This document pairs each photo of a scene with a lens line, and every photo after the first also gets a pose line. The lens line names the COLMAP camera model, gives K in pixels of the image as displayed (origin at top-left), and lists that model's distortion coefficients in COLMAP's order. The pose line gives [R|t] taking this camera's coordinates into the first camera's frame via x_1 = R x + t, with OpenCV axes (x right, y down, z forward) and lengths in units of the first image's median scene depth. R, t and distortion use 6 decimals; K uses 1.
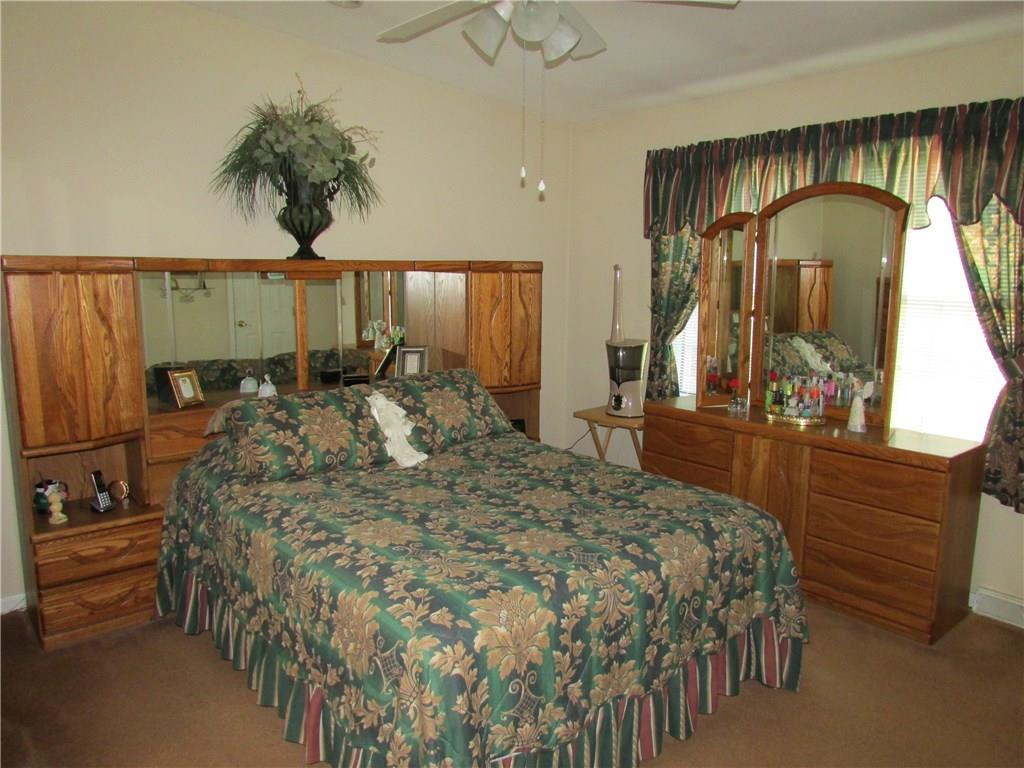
lens RADIAL K [[730.0, 0, 512.9], [0, 730.0, 382.1], [0, 0, 1]] dist [-0.031772, 0.015536]
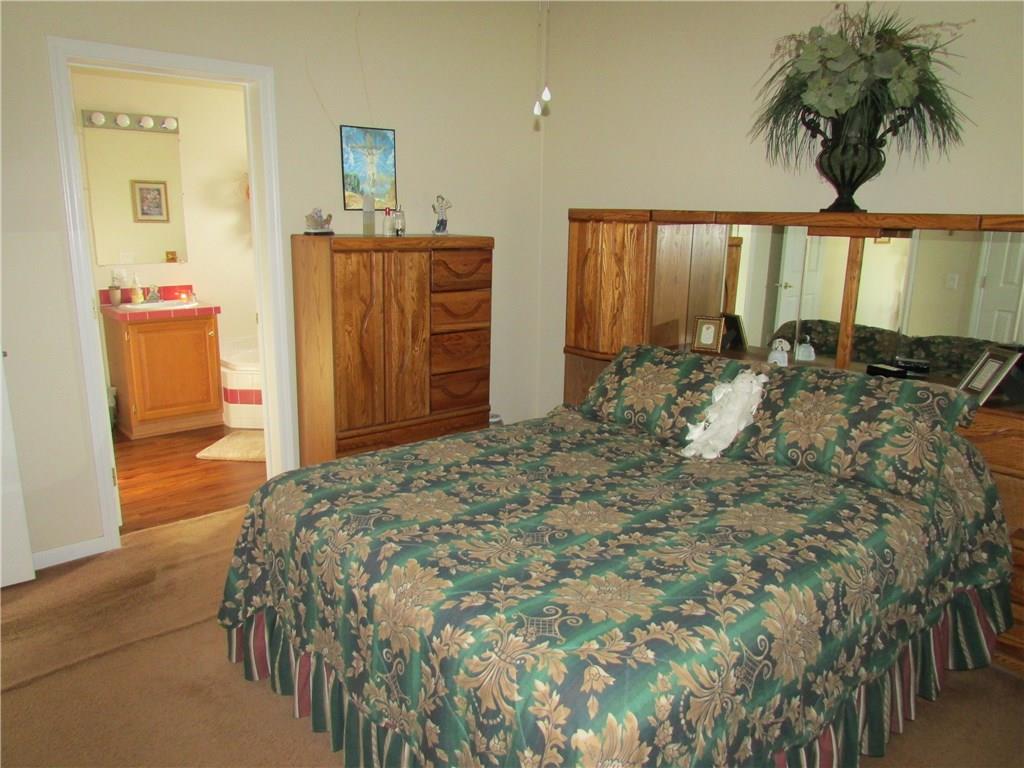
lens RADIAL K [[730.0, 0, 510.8], [0, 730.0, 380.2], [0, 0, 1]] dist [-0.031772, 0.015536]
pose [[0.030040, 0.214662, -0.976226, 0.703082], [-0.169733, 0.963578, 0.206658, -0.117032], [0.985032, 0.159490, 0.065382, 0.776276]]
